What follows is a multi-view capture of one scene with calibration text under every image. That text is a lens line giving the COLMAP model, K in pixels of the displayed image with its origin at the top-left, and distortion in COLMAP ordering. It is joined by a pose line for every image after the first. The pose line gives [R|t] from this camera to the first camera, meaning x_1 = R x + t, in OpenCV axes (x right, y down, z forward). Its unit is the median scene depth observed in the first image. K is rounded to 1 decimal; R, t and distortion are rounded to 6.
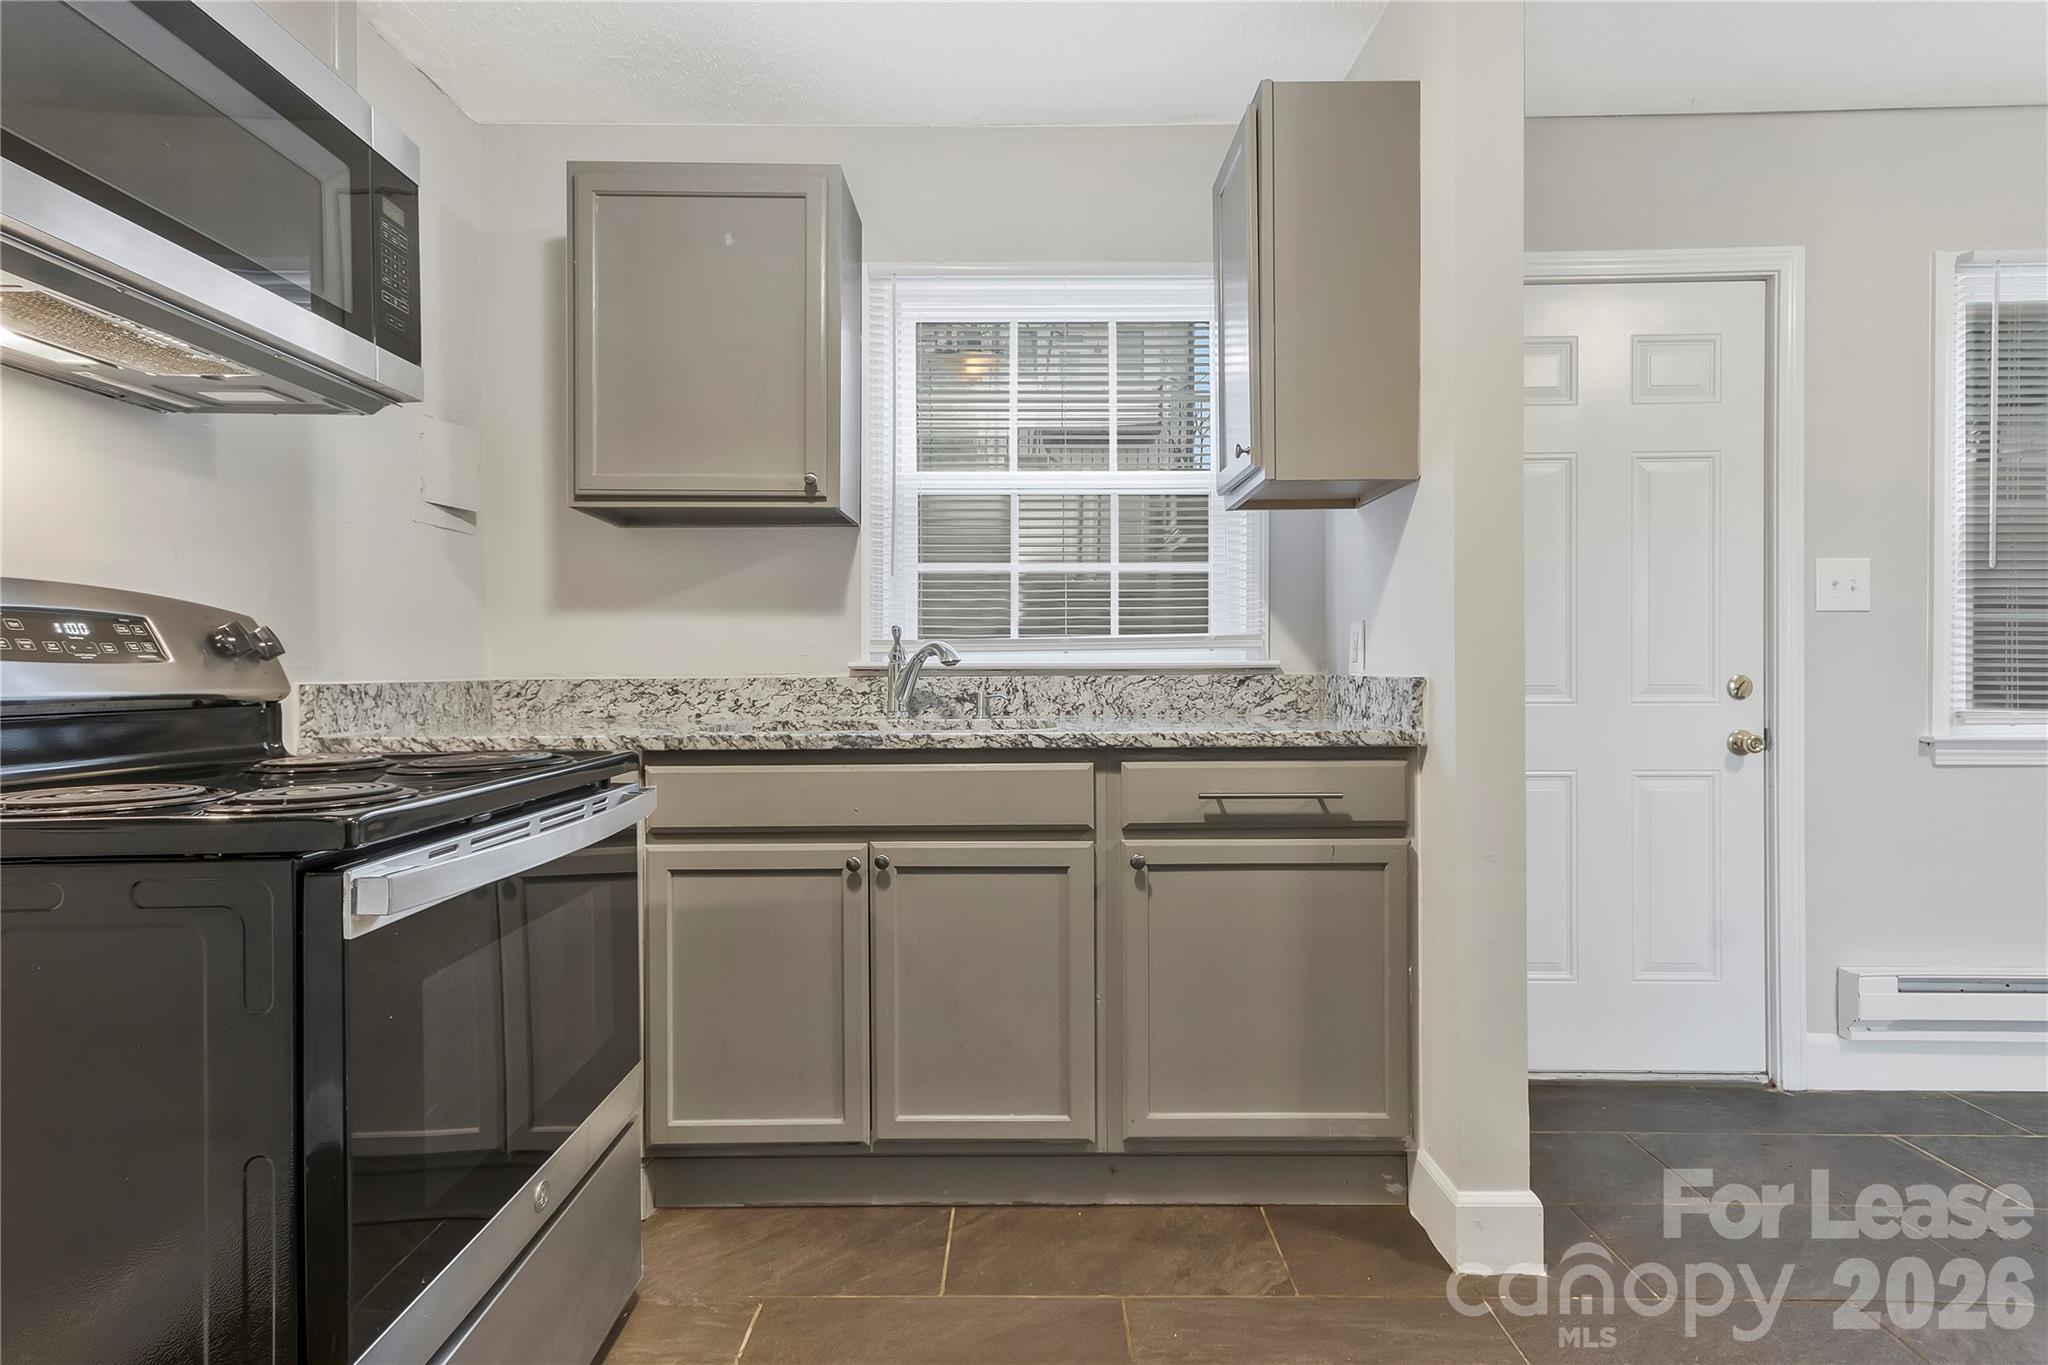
lens RADIAL K [[995.8, 0, 1006.2], [0, 995.8, 679.4], [0, 0, 1]] dist [0.014584, -0.003403]
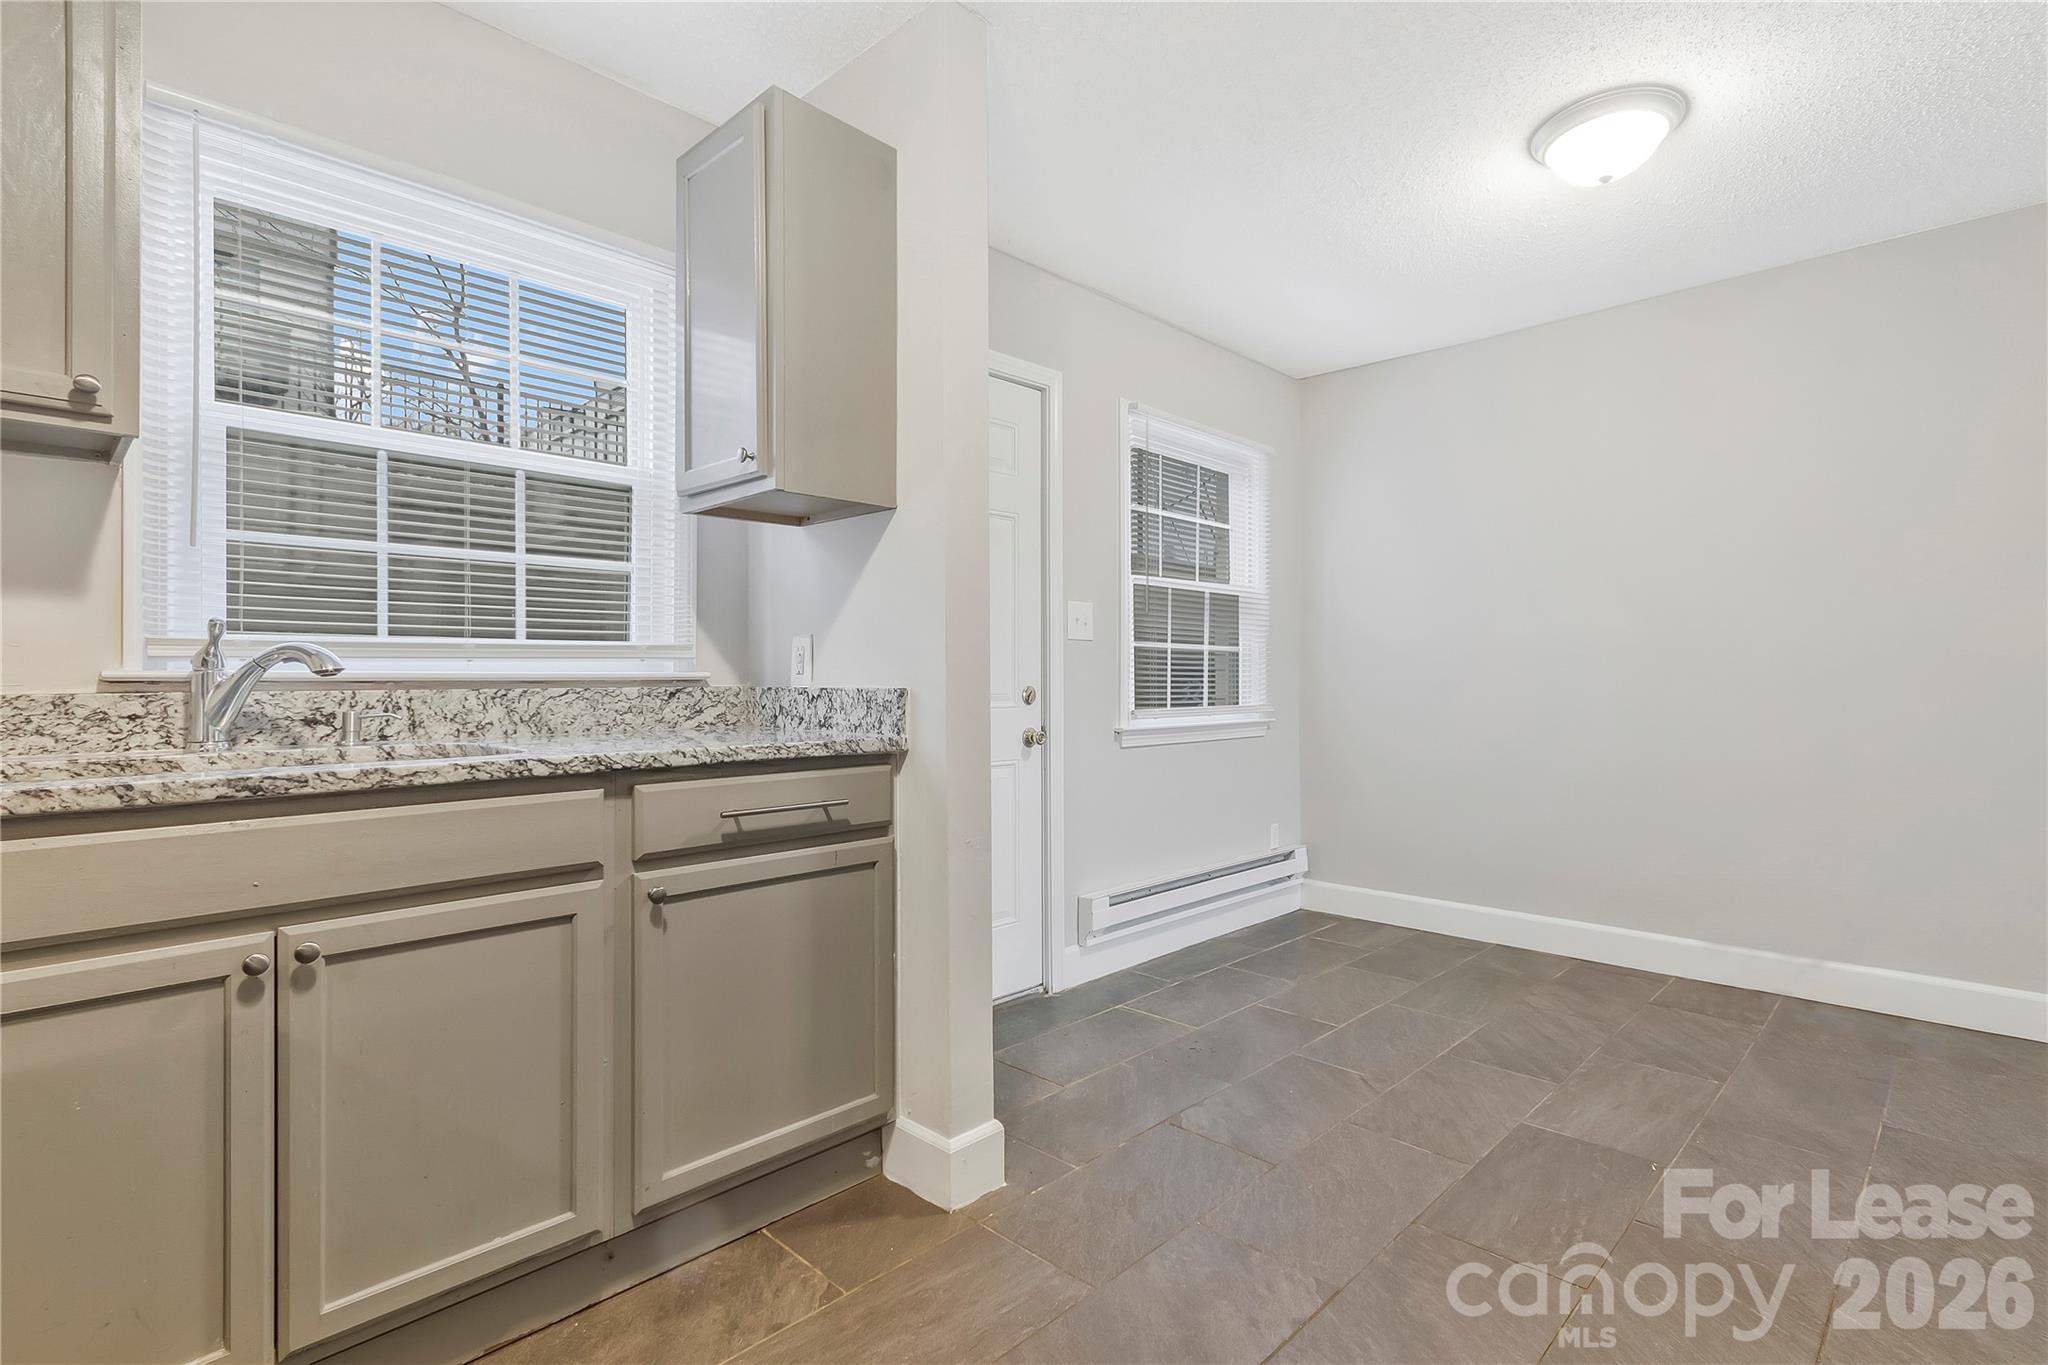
lens RADIAL K [[995.8, 0, 1035.5], [0, 995.8, 676.6], [0, 0, 1]] dist [0.014584, -0.003403]
pose [[0.683438, 0.004192, 0.729996, -0.248451], [0.006233, 0.999914, -0.011578, -0.001346], [-0.729982, 0.012463, 0.683353, 0.114383]]
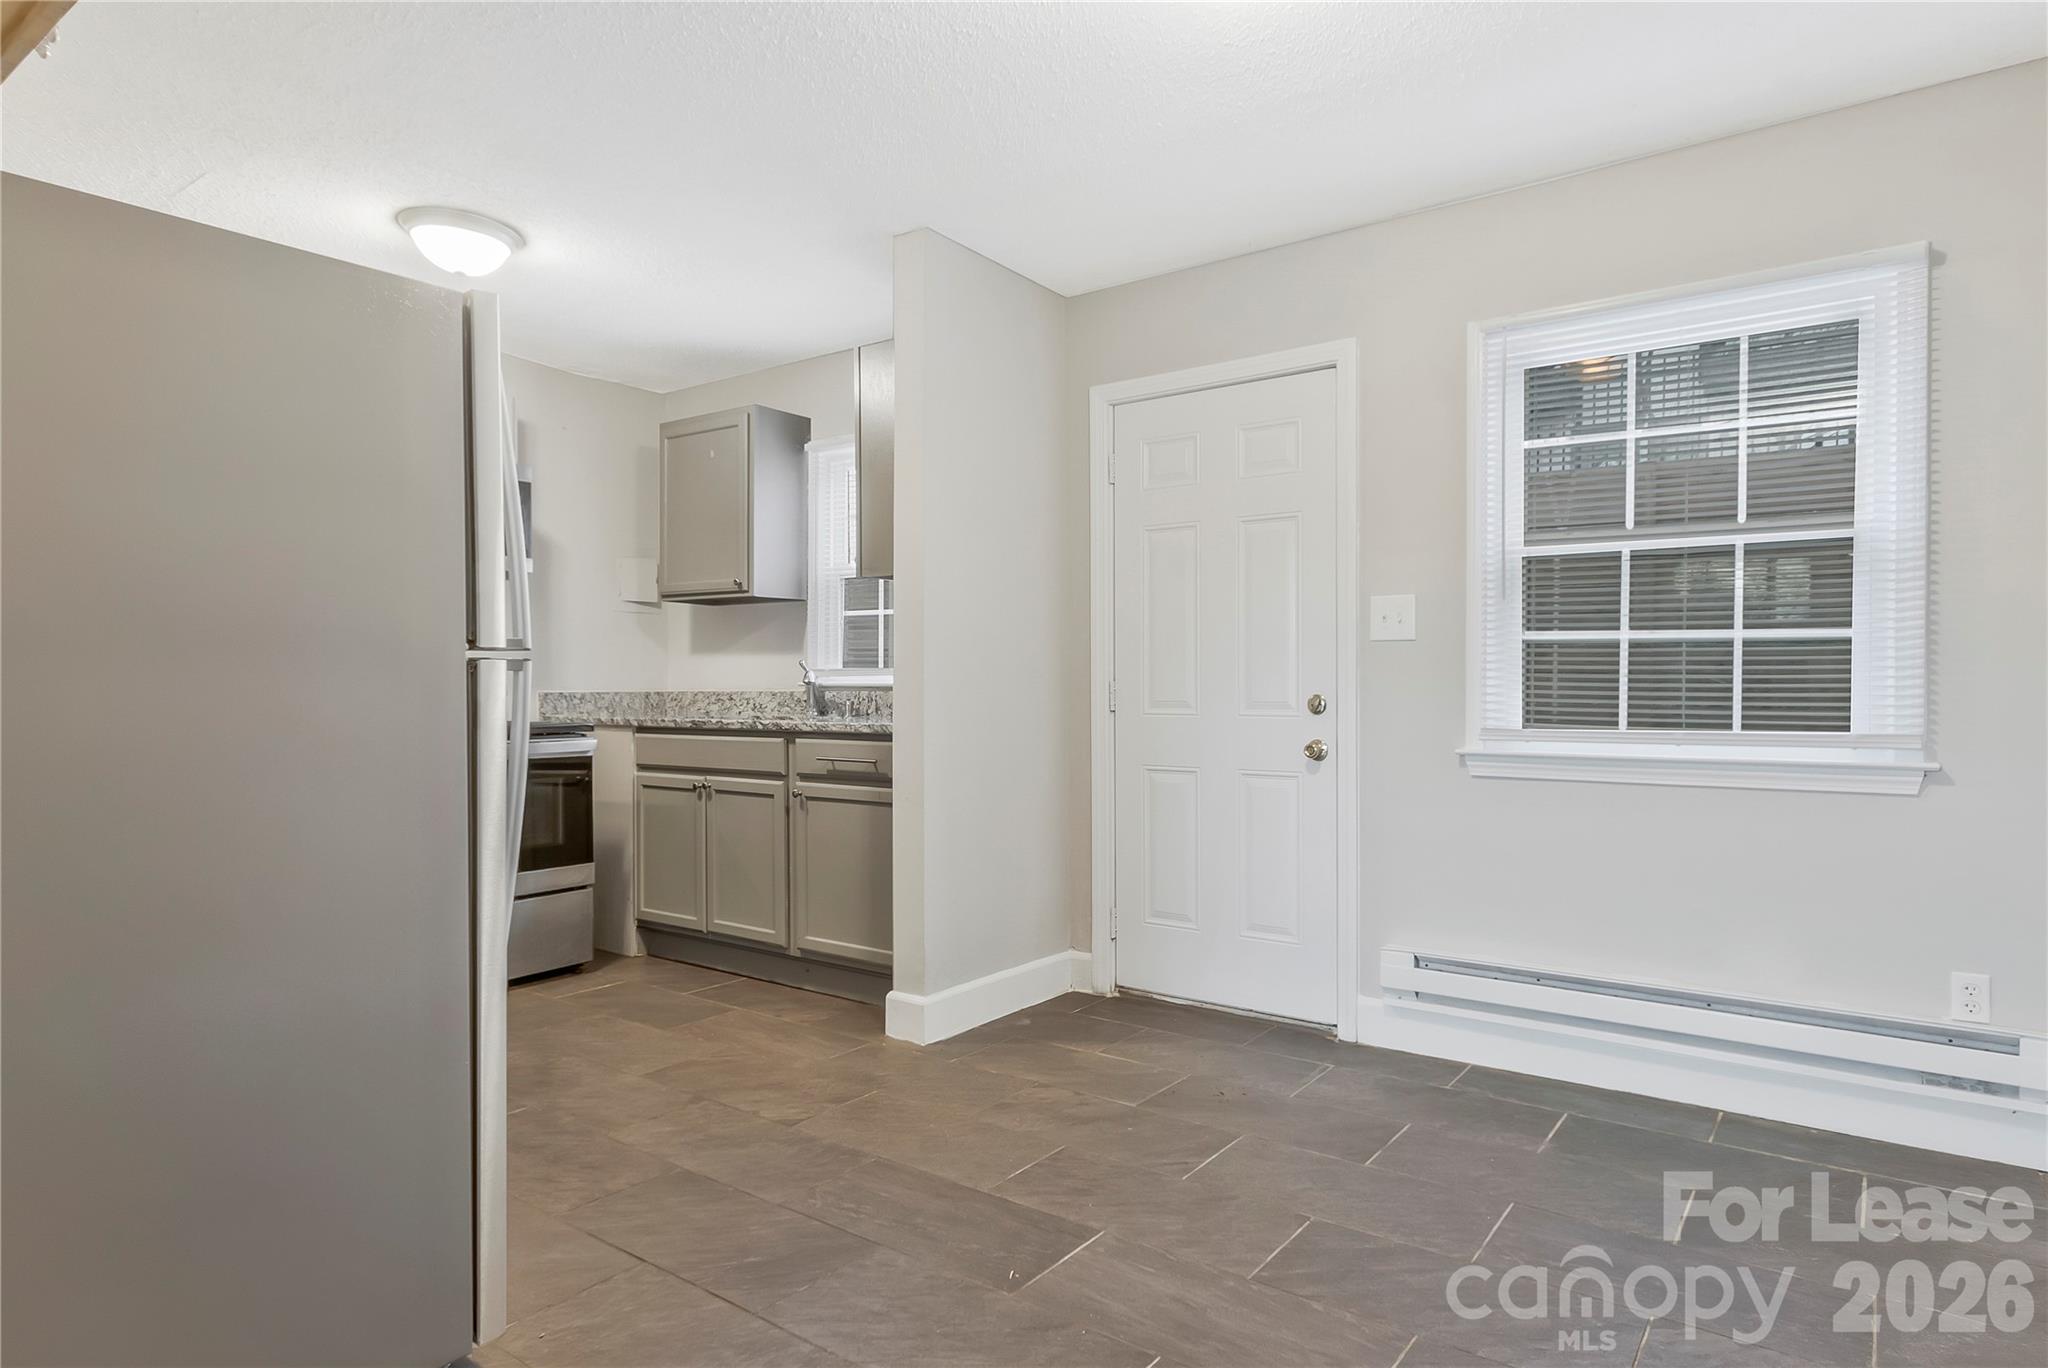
lens RADIAL K [[1183.6, 0, 1017.1], [0, 1183.6, 680.7], [0, 0, 1]] dist [-0.003909, 0.000724]
pose [[0.802995, 0.001185, -0.595984, 1.476375], [-0.007571, 0.999938, -0.008212, -0.006621], [0.595937, 0.011107, 0.802954, -0.417054]]
